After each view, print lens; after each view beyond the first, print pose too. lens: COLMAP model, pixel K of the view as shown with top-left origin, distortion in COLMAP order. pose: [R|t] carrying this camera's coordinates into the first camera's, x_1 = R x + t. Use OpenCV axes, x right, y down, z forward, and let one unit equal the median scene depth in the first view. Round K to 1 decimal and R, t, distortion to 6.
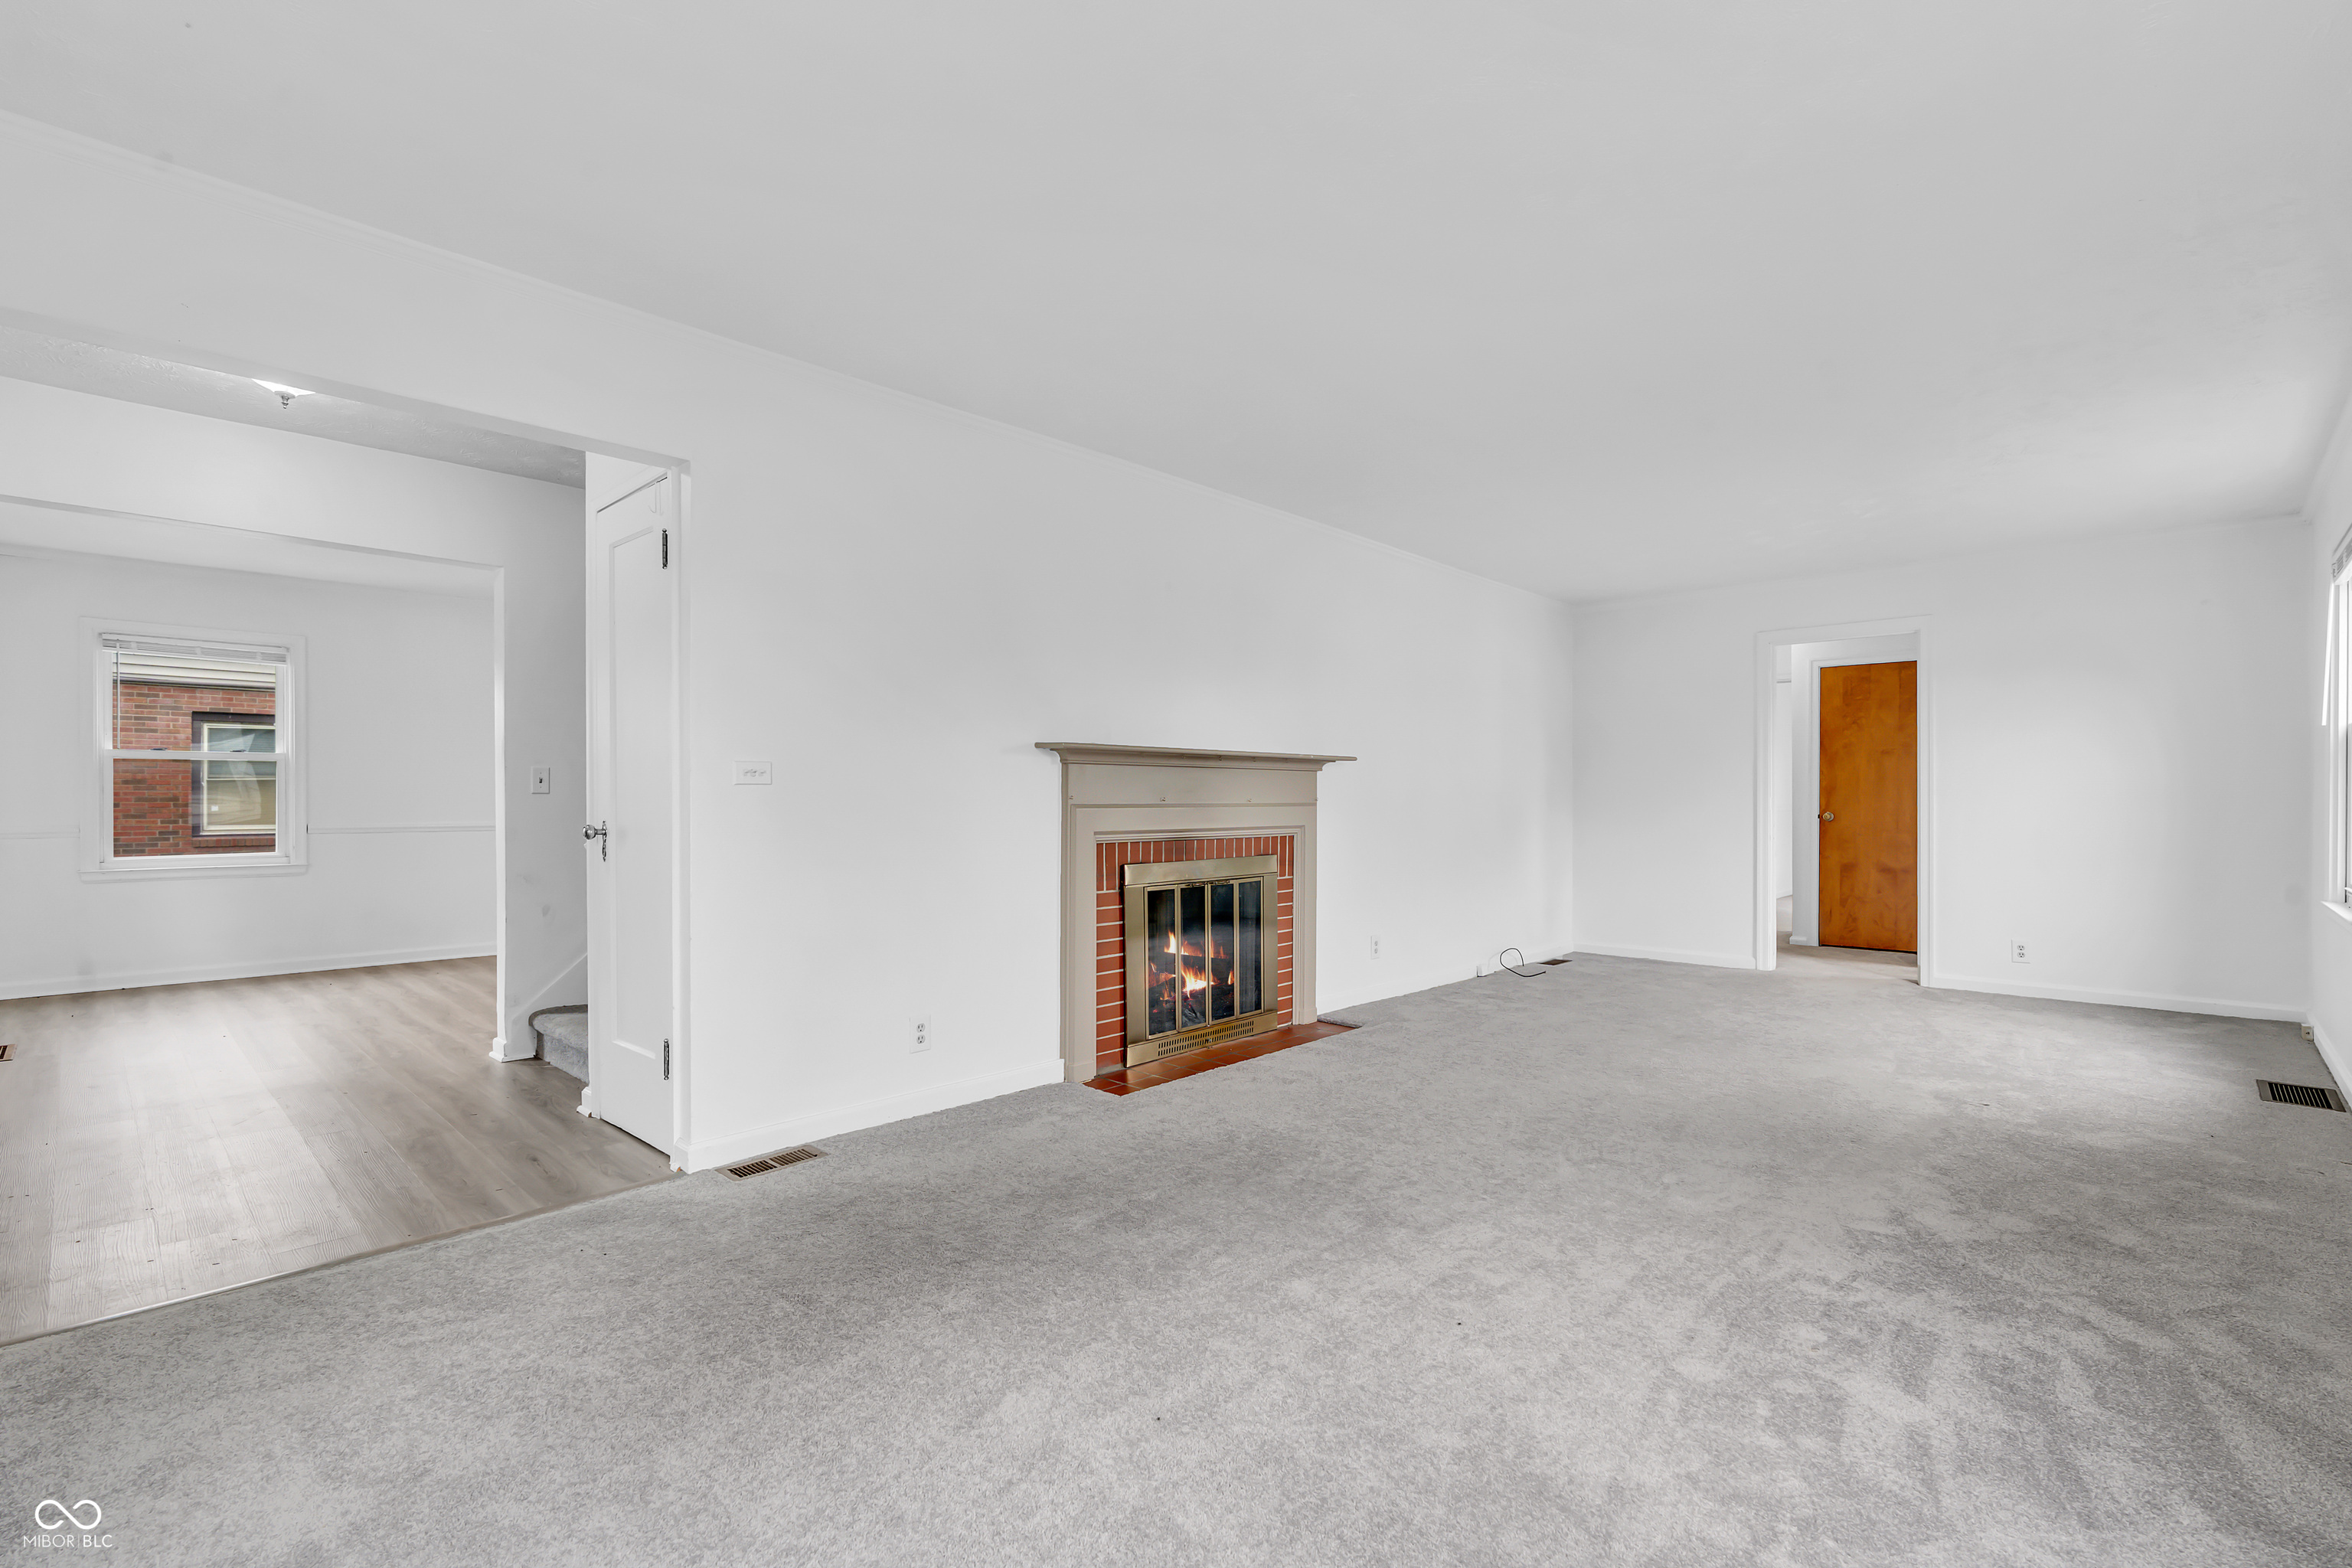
lens RADIAL K [[1051.1, 0, 1172.8], [0, 1051.1, 819.6], [0, 0, 1]] dist [-0.000555, -0.000010]
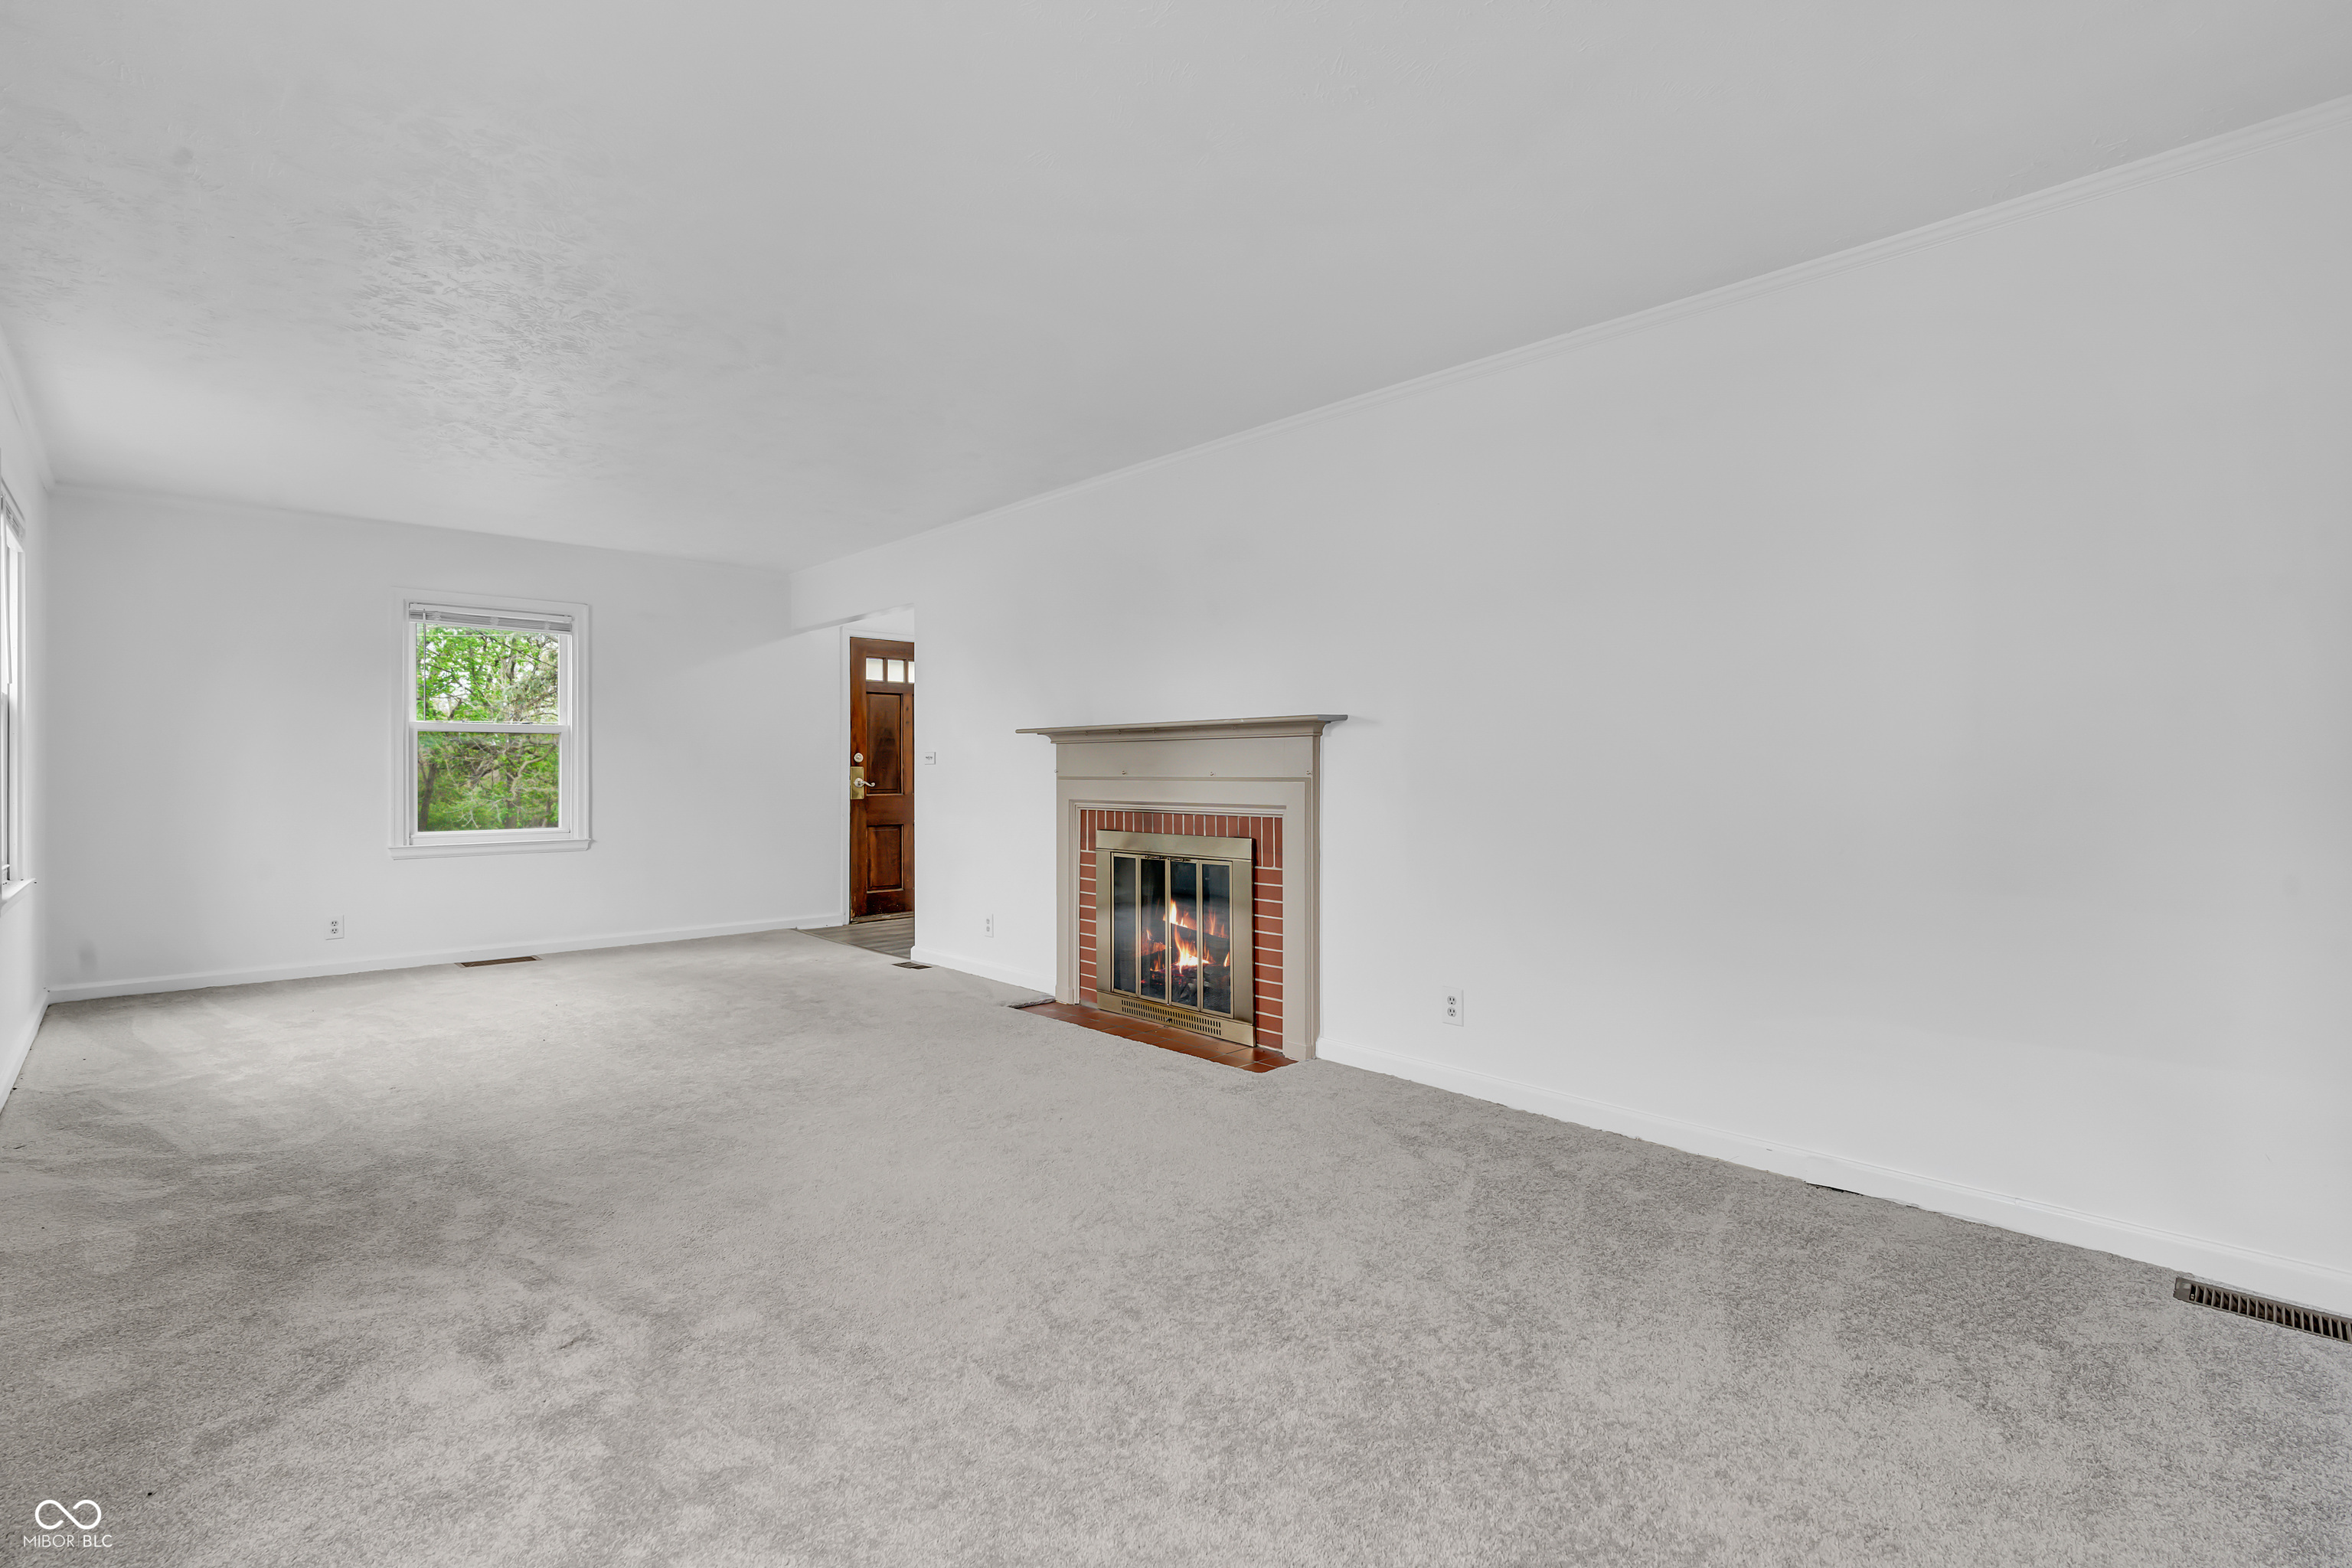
lens RADIAL K [[1093.2, 0, 1170.4], [0, 1093.2, 764.4], [0, 0, 1]] dist [0.022888, 0.000055]
pose [[-0.058315, 0.004305, -0.998289, 1.043305], [-0.006651, 0.999967, 0.004701, -0.031616], [0.998276, 0.006914, -0.058285, 1.054467]]
